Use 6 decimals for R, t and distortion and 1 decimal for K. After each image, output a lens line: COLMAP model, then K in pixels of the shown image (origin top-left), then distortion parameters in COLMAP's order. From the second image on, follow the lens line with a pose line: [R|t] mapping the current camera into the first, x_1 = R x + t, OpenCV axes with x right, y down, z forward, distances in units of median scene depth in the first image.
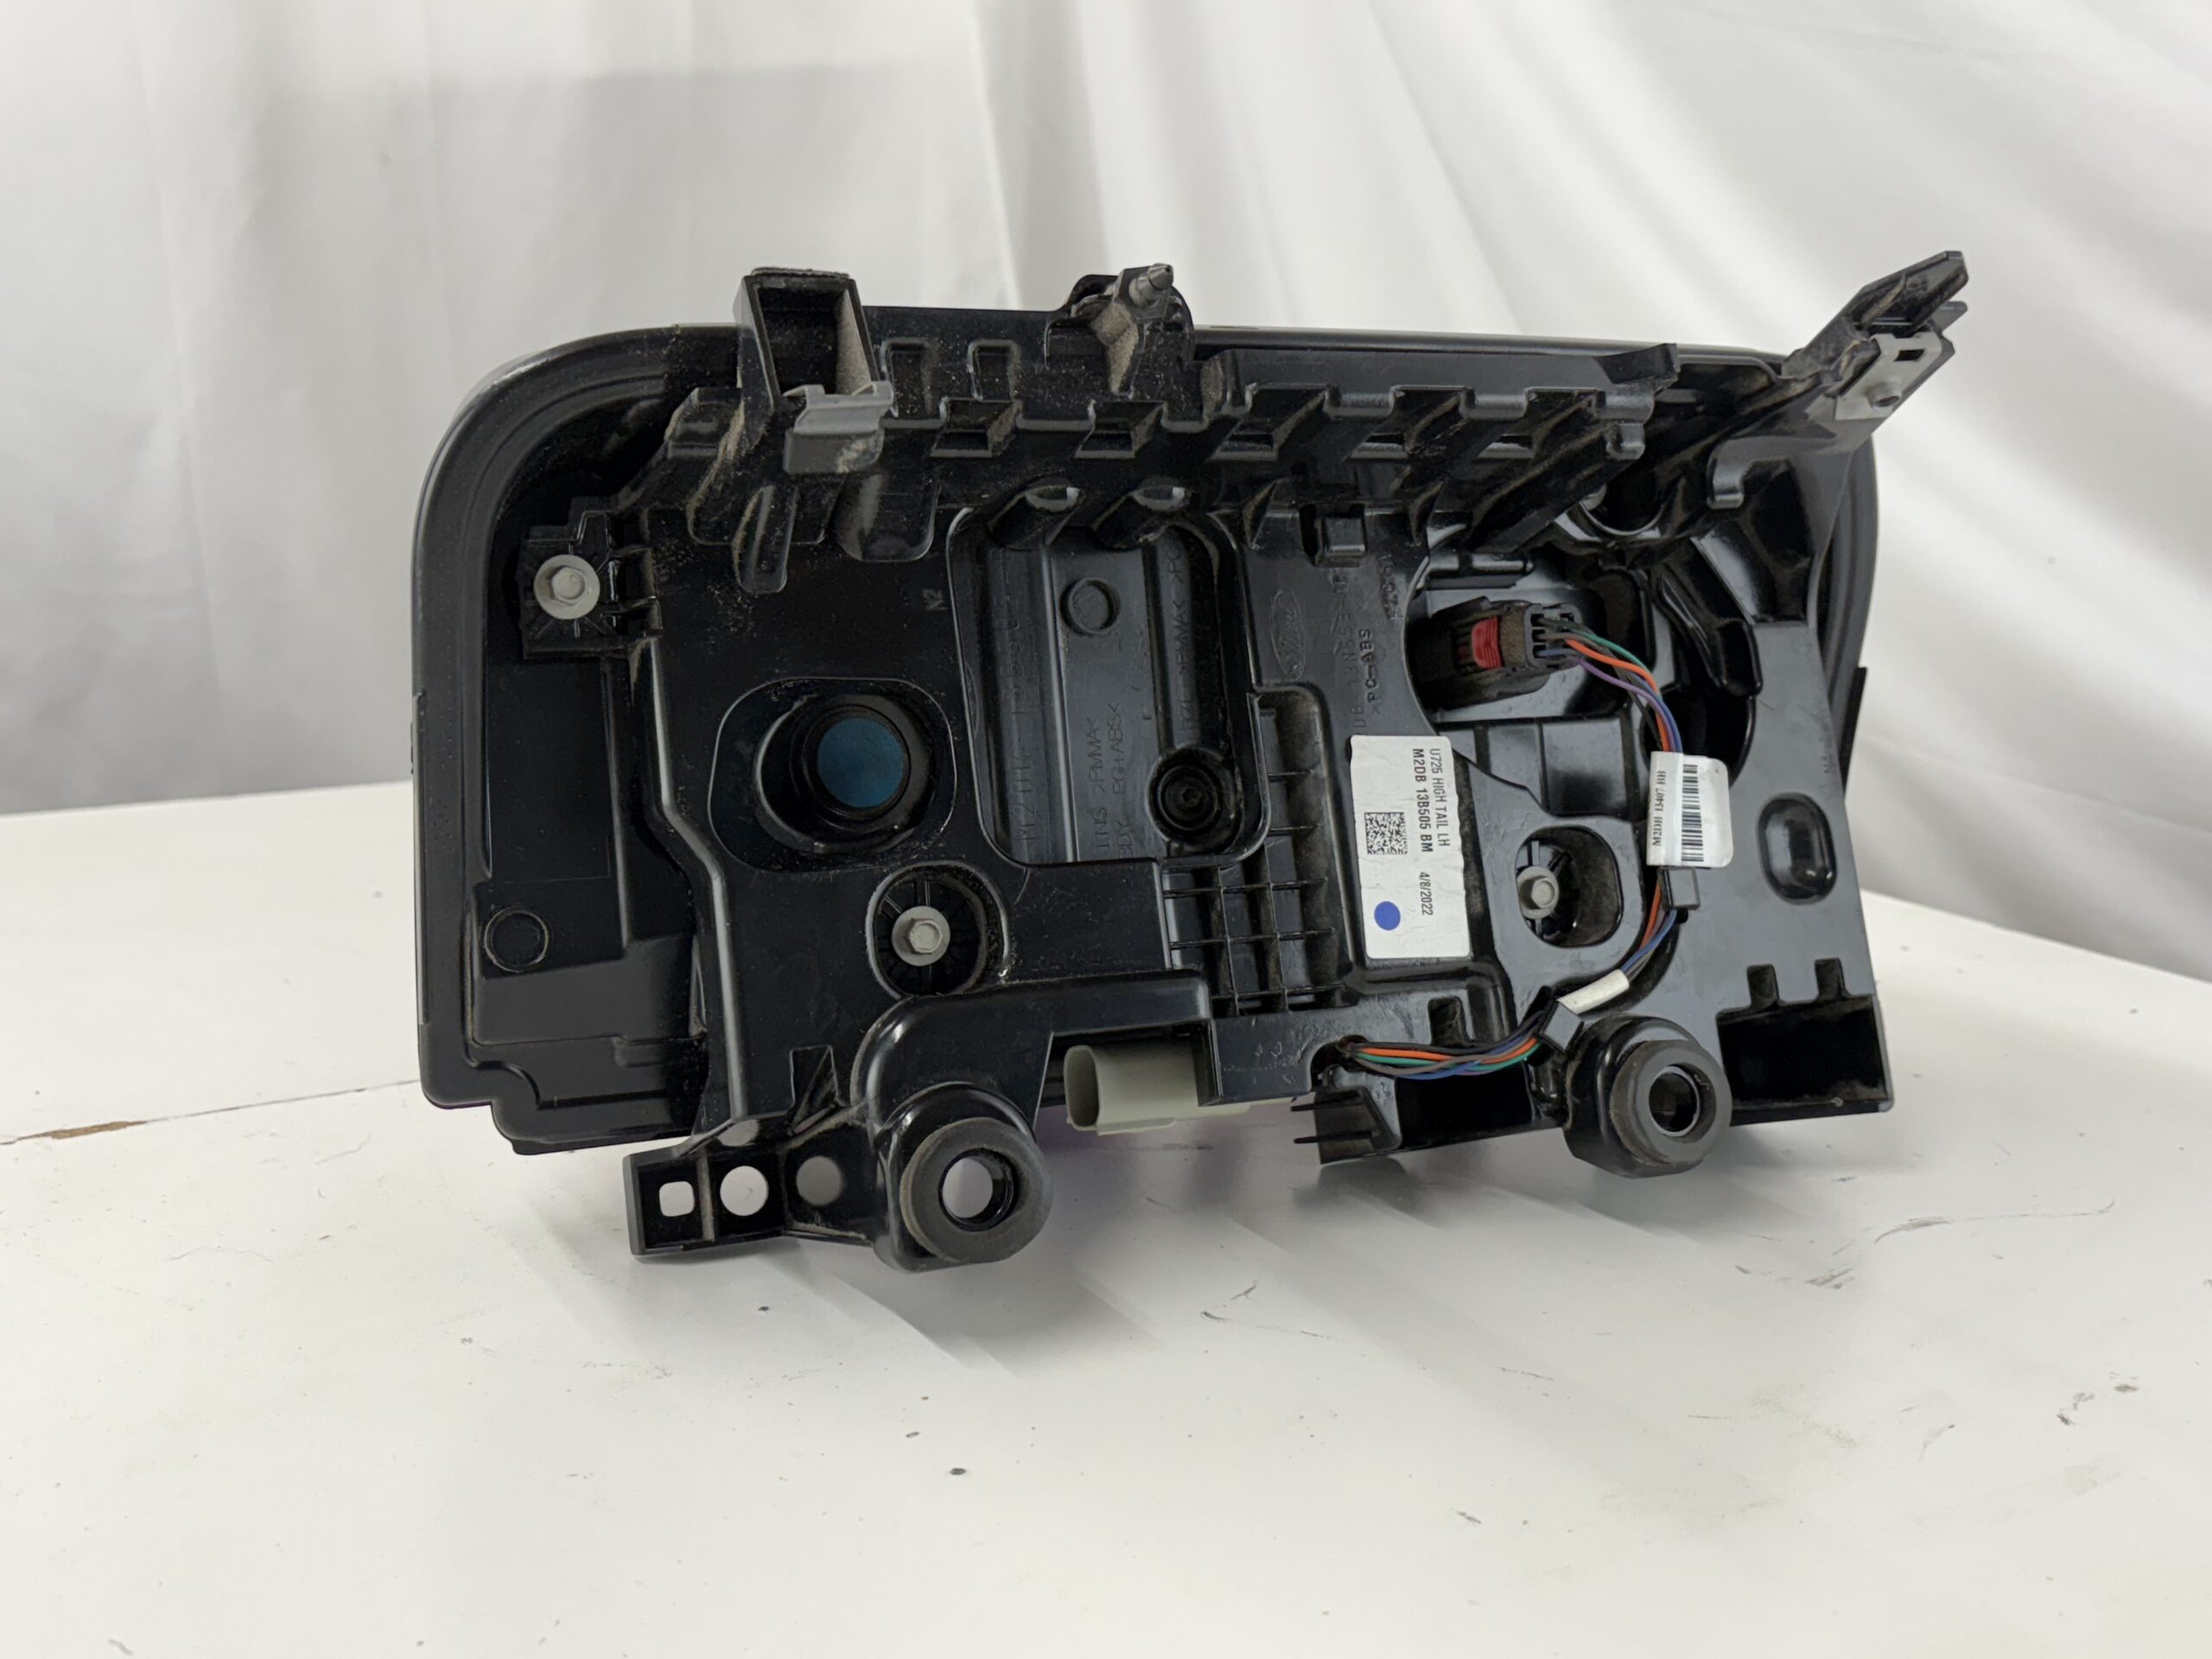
lens RADIAL K [[2261.1, 0, 1105.3], [0, 2261.1, 833.4], [0, 0, 1]] dist [-0.016191, 0.000000]
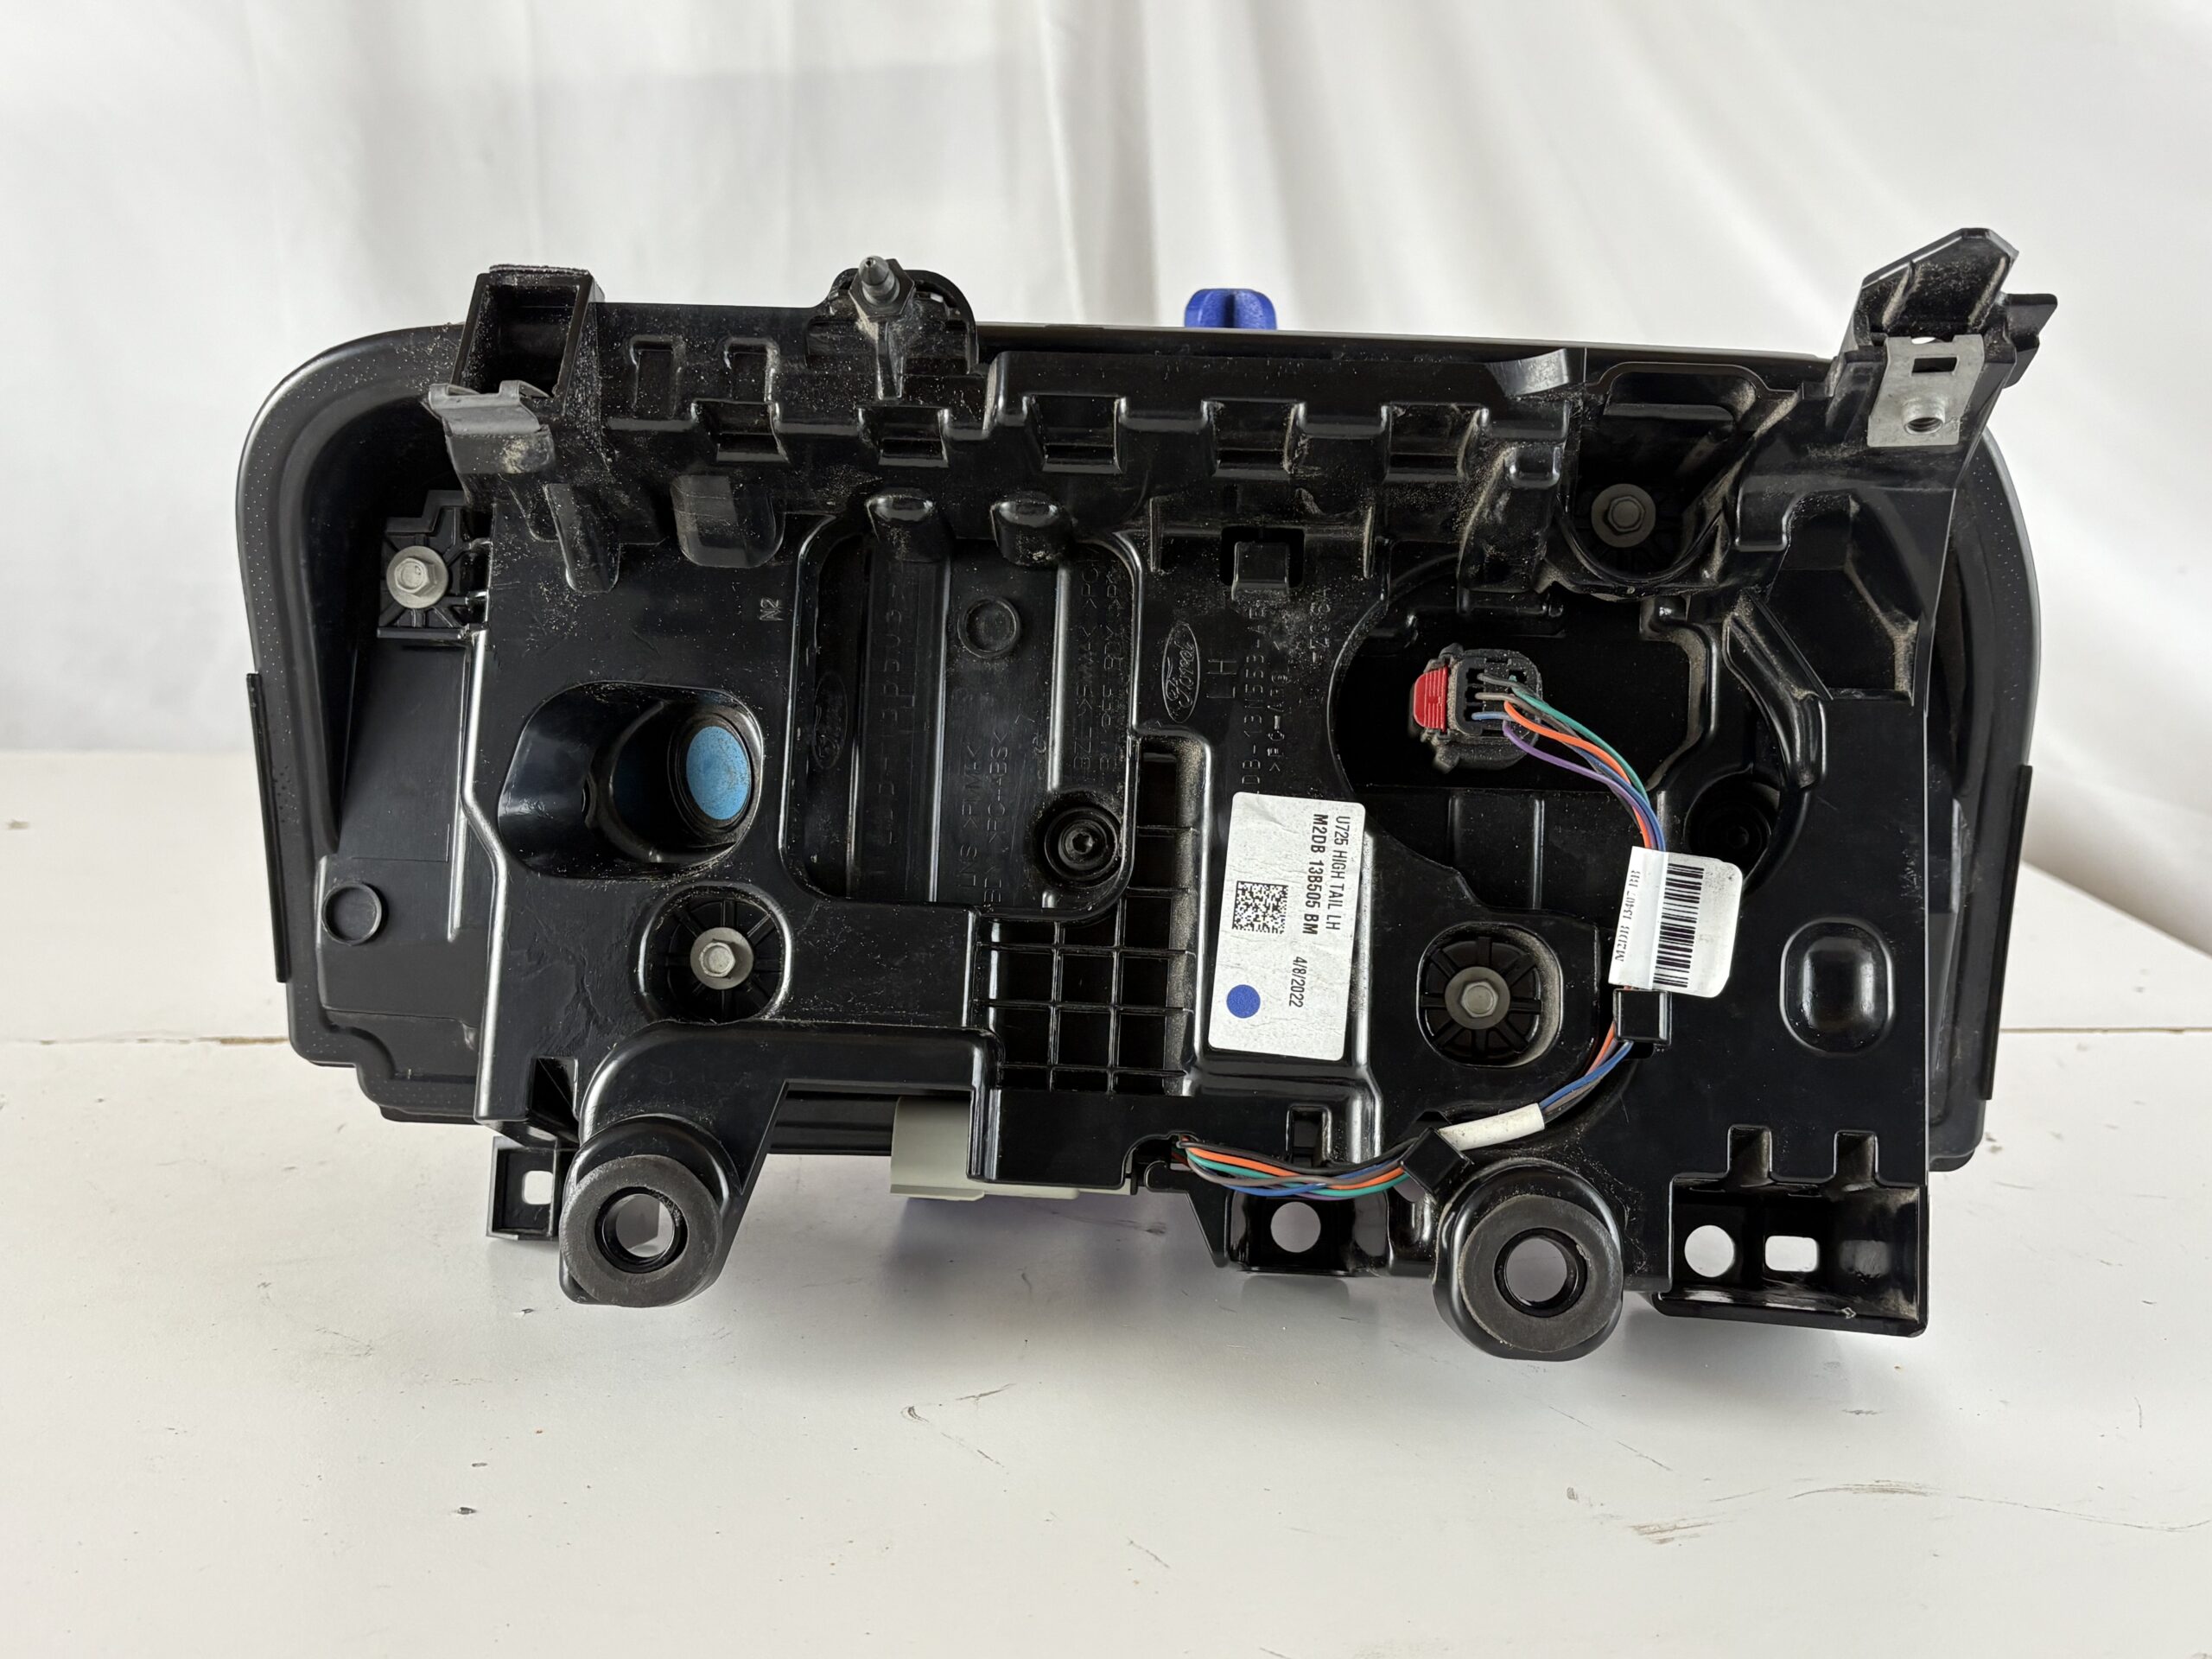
lens RADIAL K [[2261.1, 0, 1105.9], [0, 2261.1, 825.0], [0, 0, 1]] dist [-0.016191, 0.000000]
pose [[0.897629, 0.097472, -0.429838, 0.444294], [-0.098176, 0.994956, 0.020600, -0.043882], [0.429678, 0.023709, 0.902671, 0.189409]]
